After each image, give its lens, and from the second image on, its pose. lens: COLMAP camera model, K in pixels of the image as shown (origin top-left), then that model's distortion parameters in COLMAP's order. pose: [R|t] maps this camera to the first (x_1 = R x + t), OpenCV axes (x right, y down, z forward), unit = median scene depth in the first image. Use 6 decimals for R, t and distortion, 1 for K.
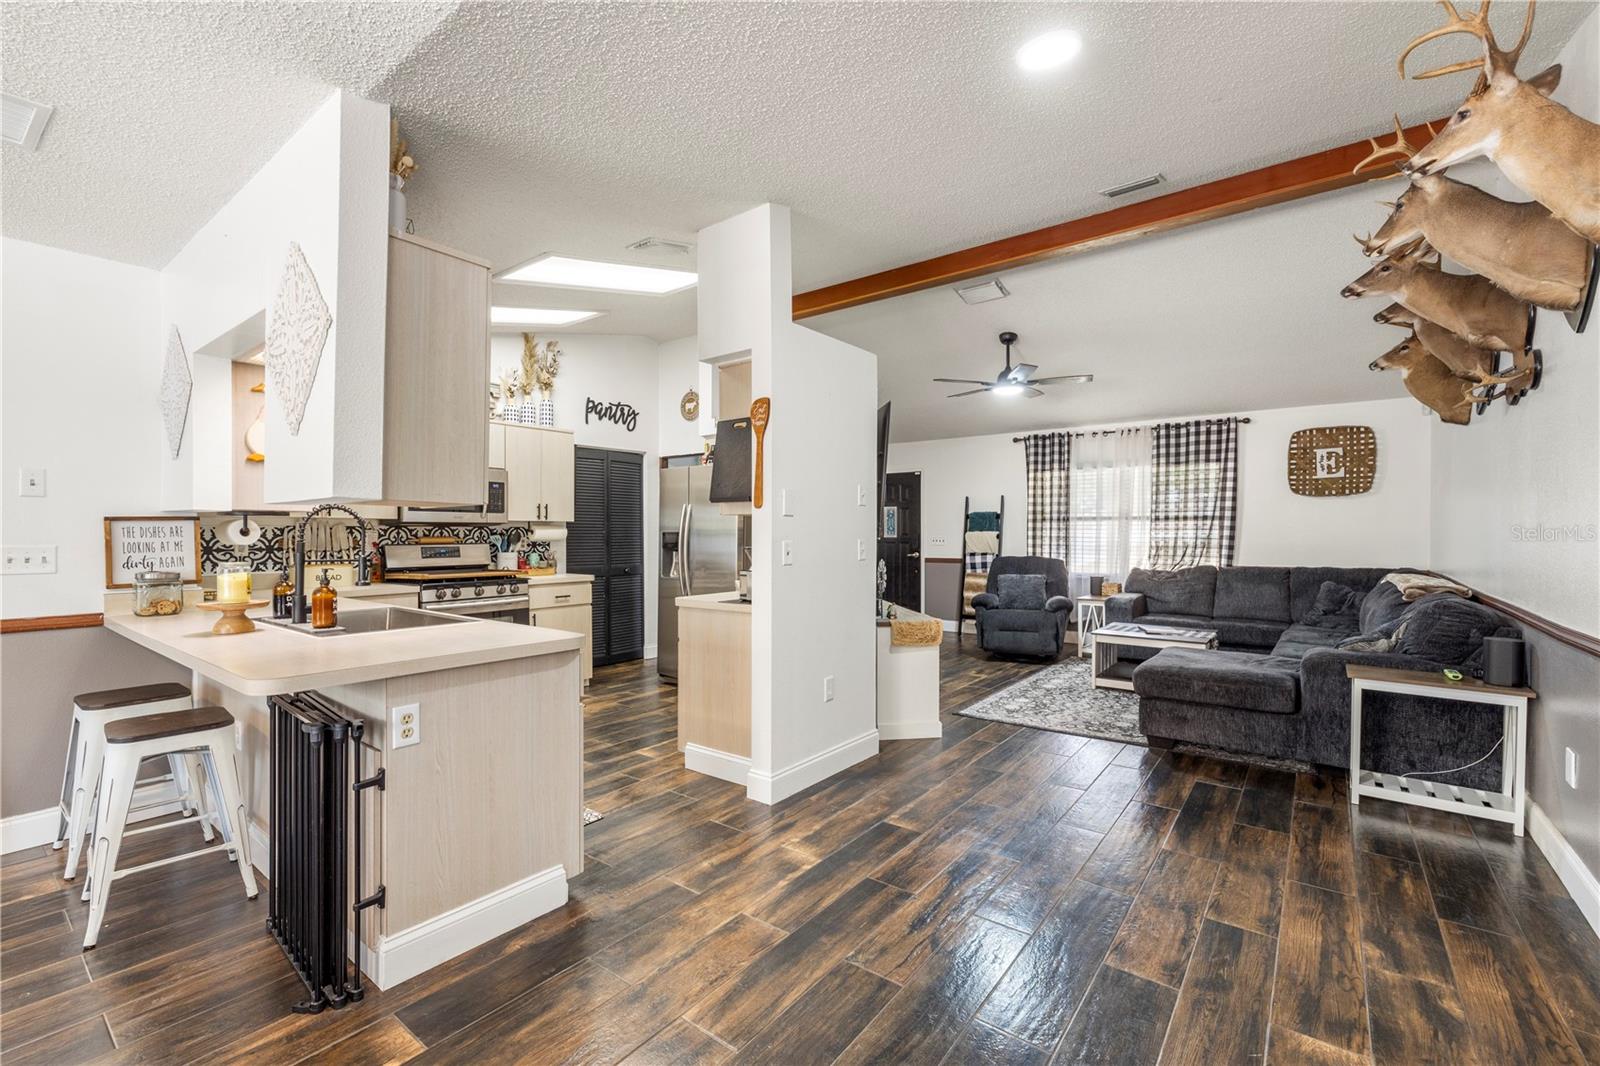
lens RADIAL K [[675.9, 0, 813.3], [0, 675.9, 531.2], [0, 0, 1]] dist [0.001561, -0.000027]
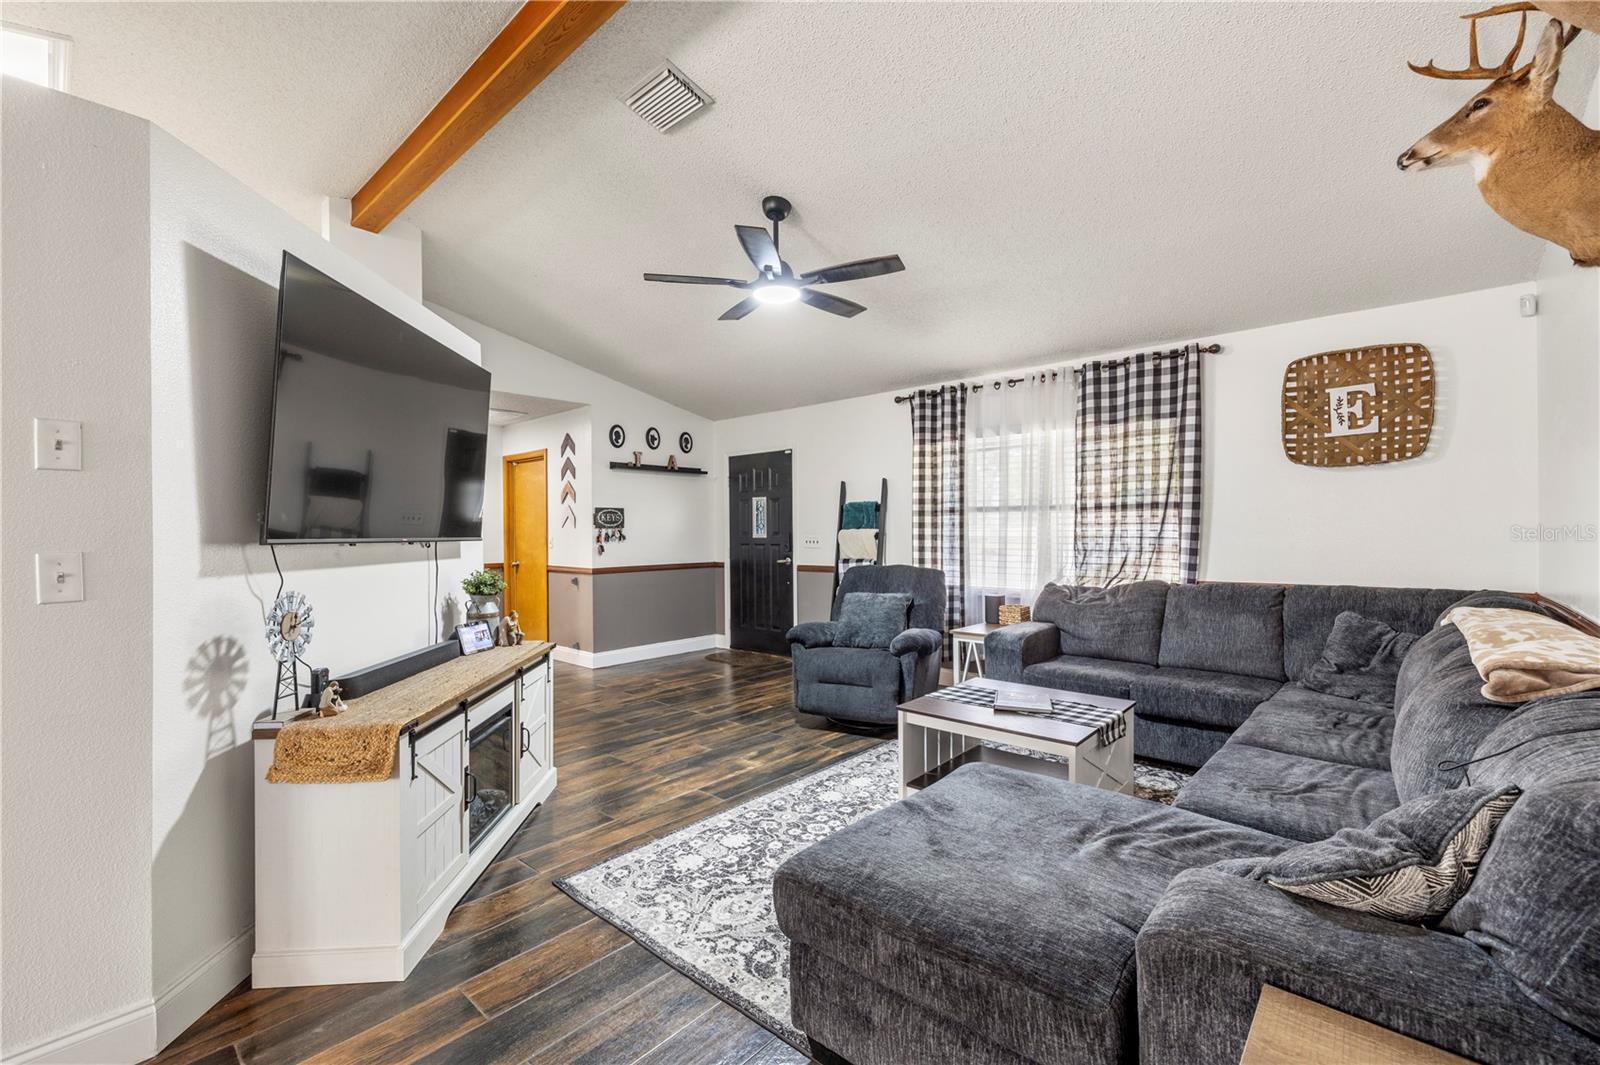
lens RADIAL K [[675.9, 0, 800.6], [0, 675.9, 525.0], [0, 0, 1]] dist [0.001561, -0.000027]
pose [[0.996819, -0.007763, -0.079315, 0.299721], [0.007211, 0.999948, -0.007241, 0.000995], [0.079367, 0.006646, 0.996823, 0.339577]]
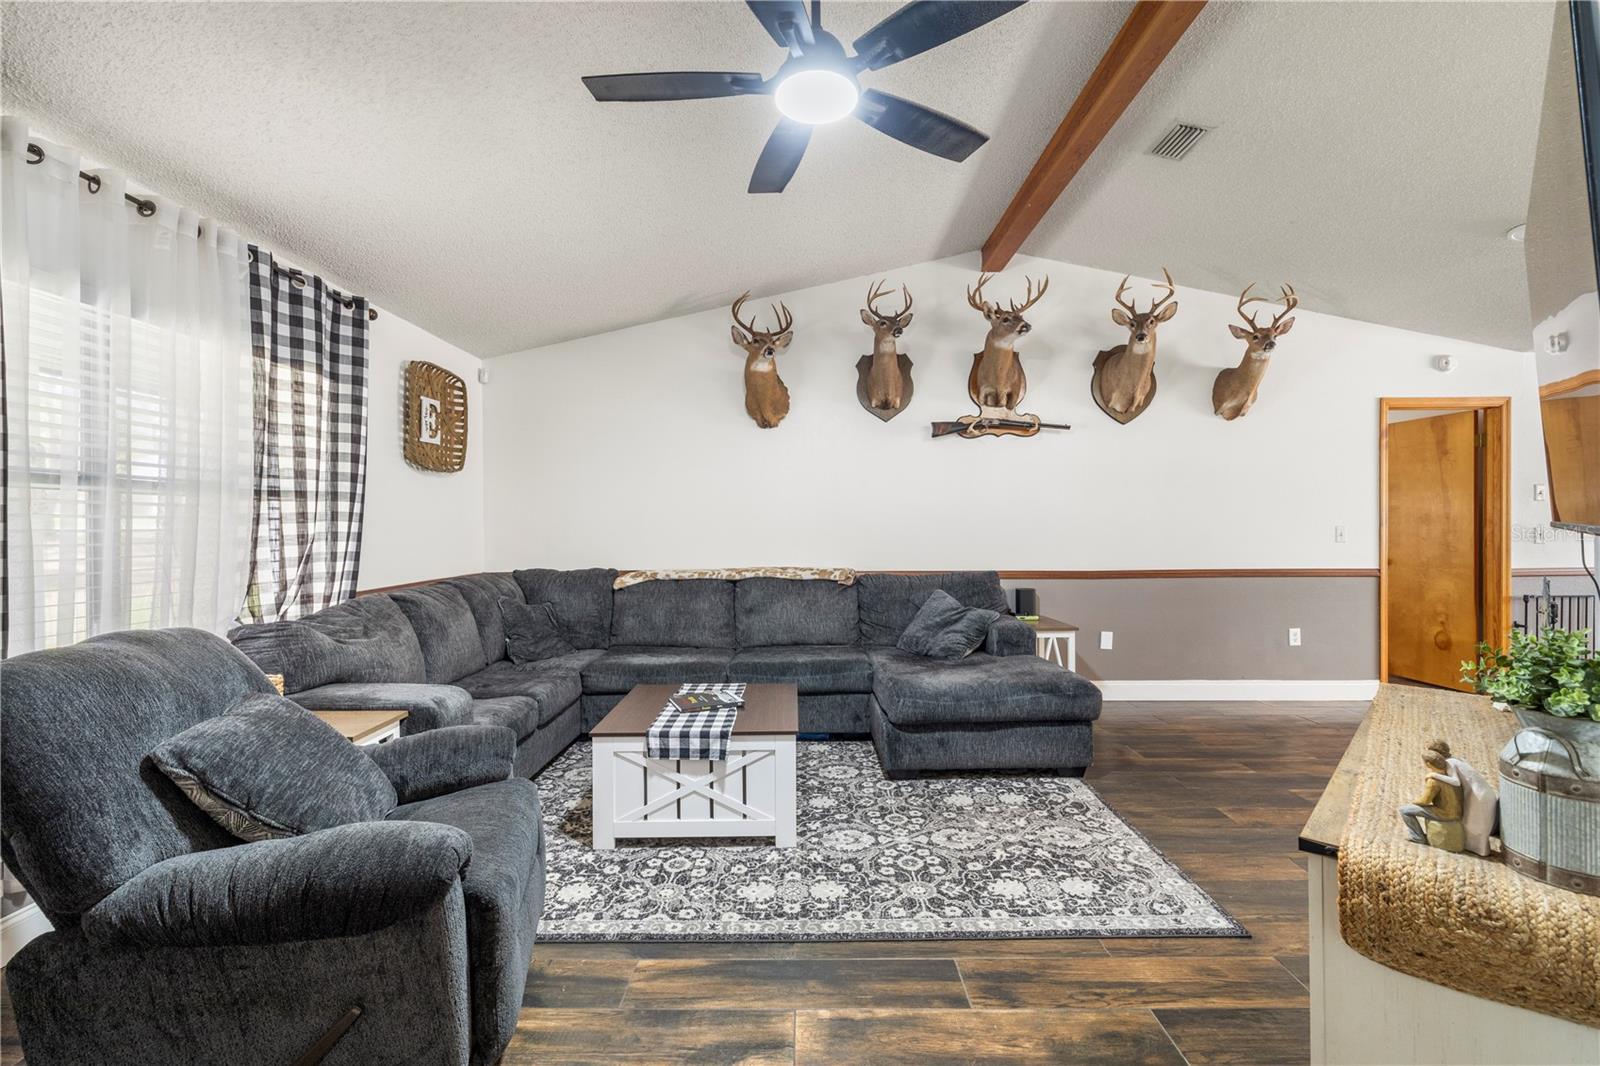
lens RADIAL K [[675.9, 0, 789.3], [0, 675.9, 530.8], [0, 0, 1]] dist [0.001561, -0.000027]
pose [[-0.589827, -0.004314, 0.807518, 0.020126], [0.002667, 0.999970, 0.007290, 0.002369], [-0.807525, 0.006453, -0.589798, 1.023578]]
